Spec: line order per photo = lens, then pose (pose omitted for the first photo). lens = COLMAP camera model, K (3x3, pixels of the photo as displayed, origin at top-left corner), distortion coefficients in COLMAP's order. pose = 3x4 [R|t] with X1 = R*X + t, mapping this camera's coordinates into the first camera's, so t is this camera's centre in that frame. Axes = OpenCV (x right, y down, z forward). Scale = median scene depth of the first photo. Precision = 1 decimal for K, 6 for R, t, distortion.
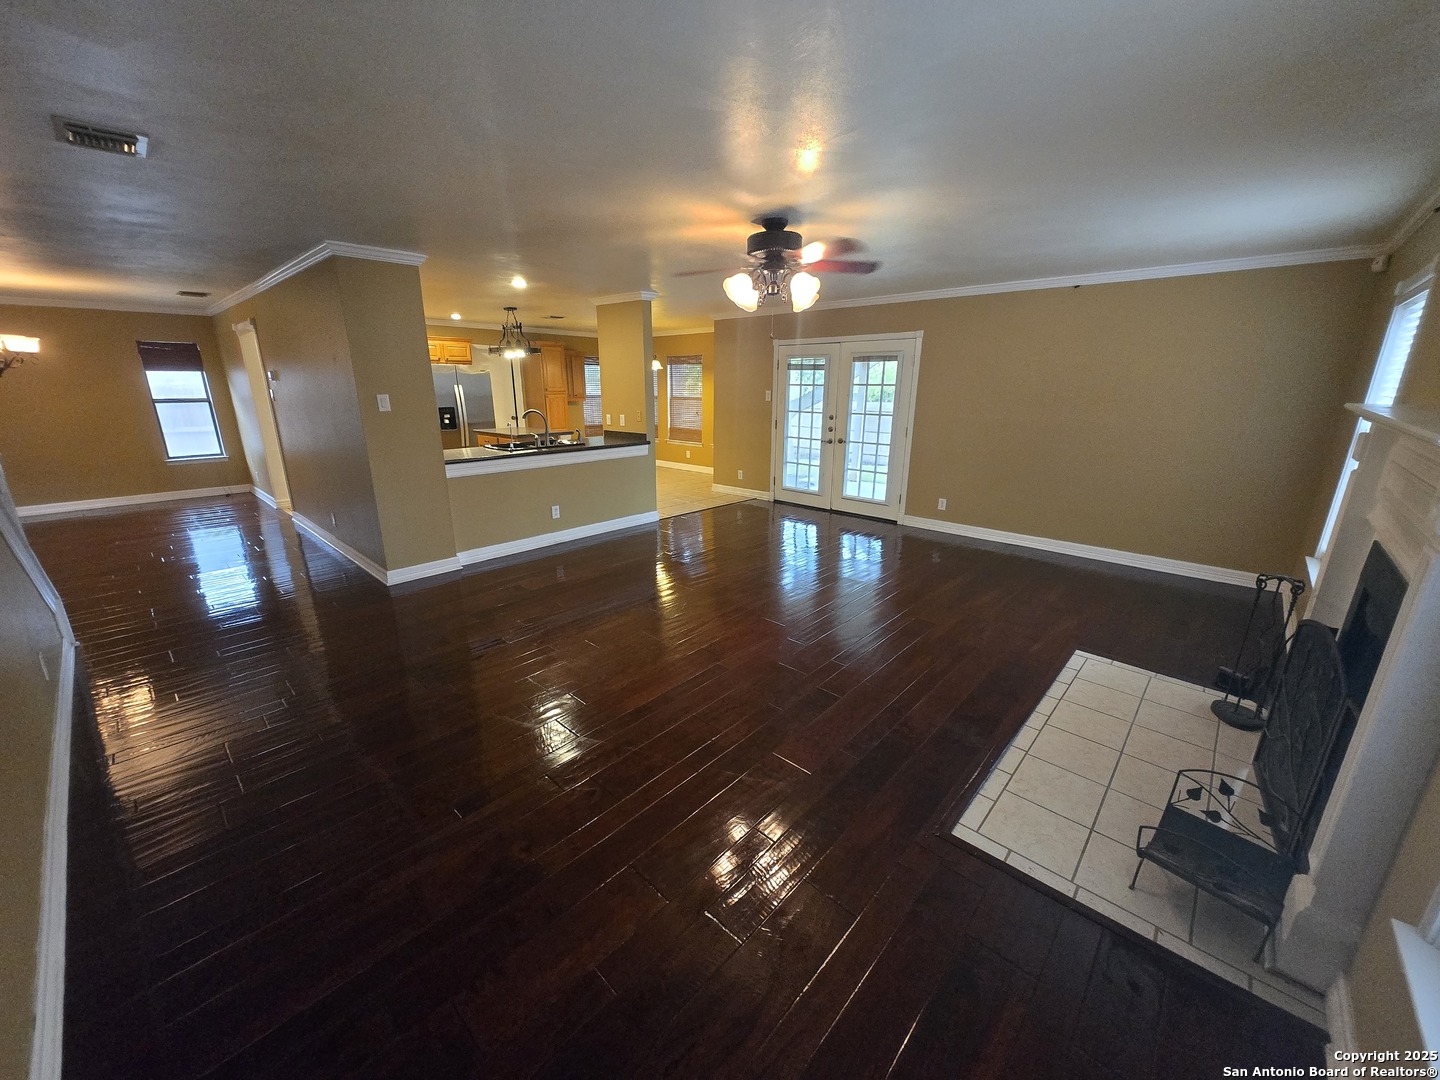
lens RADIAL K [[562.4, 0, 713.1], [0, 562.4, 543.8], [0, 0, 1]] dist [-0.000230, 0.000043]
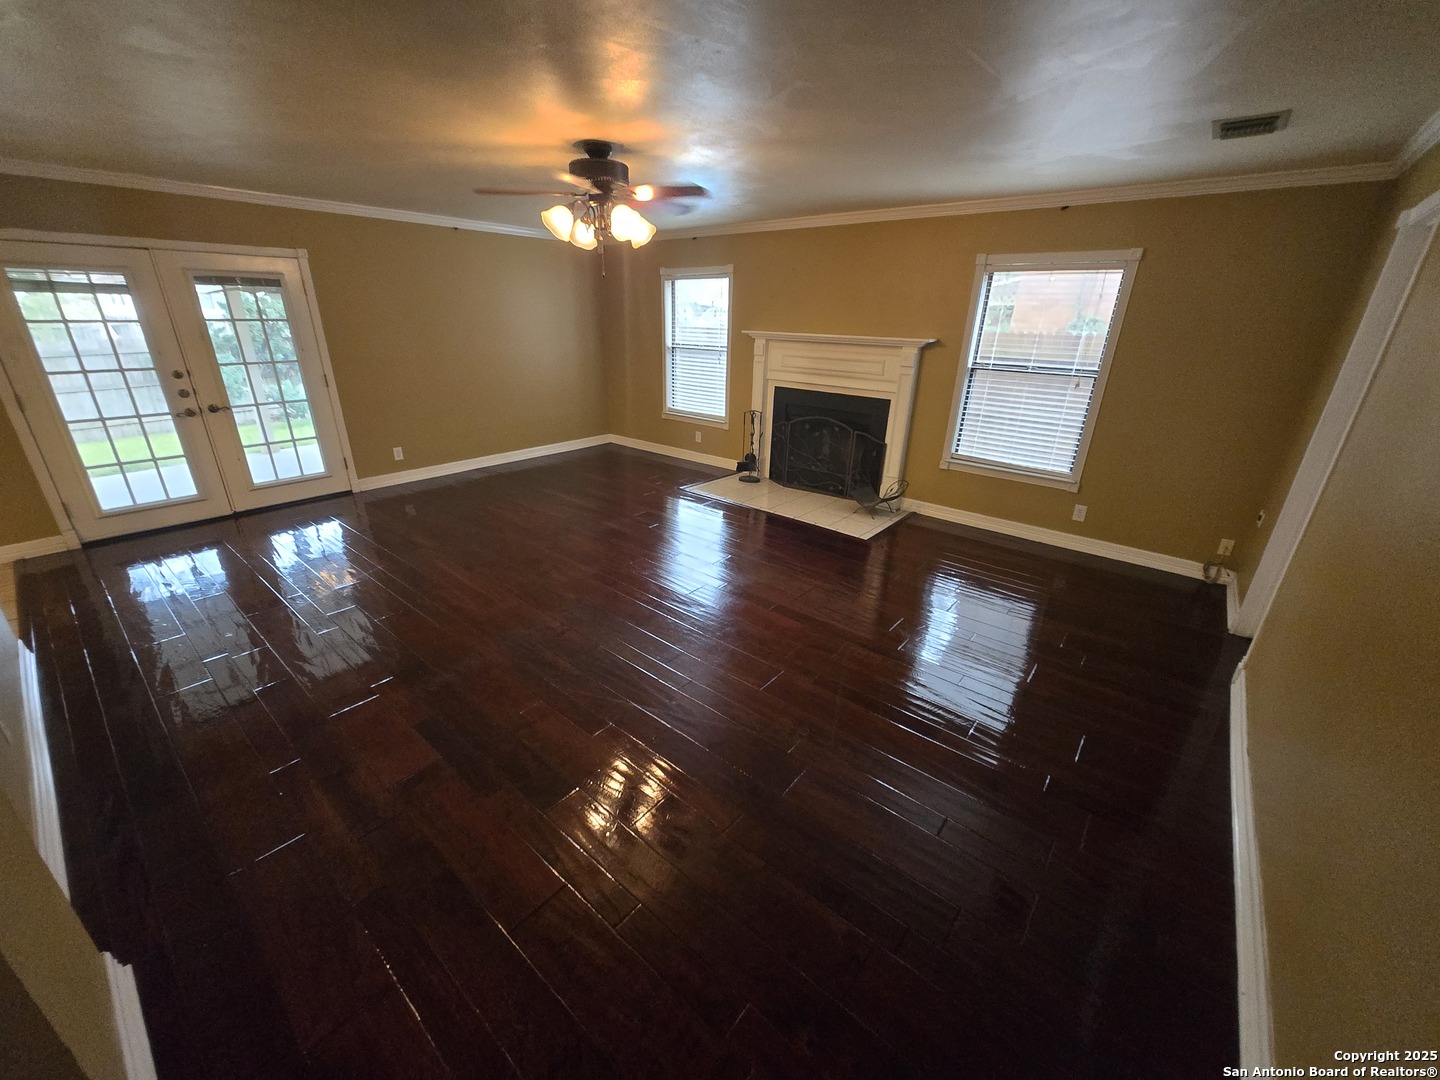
lens RADIAL K [[562.4, 0, 713.1], [0, 562.4, 543.8], [0, 0, 1]] dist [-0.000230, 0.000043]
pose [[-0.053145, -0.387103, 0.920504, -0.470309], [0.264327, 0.883473, 0.386791, -0.142546], [-0.962968, 0.263870, 0.055370, 0.440452]]
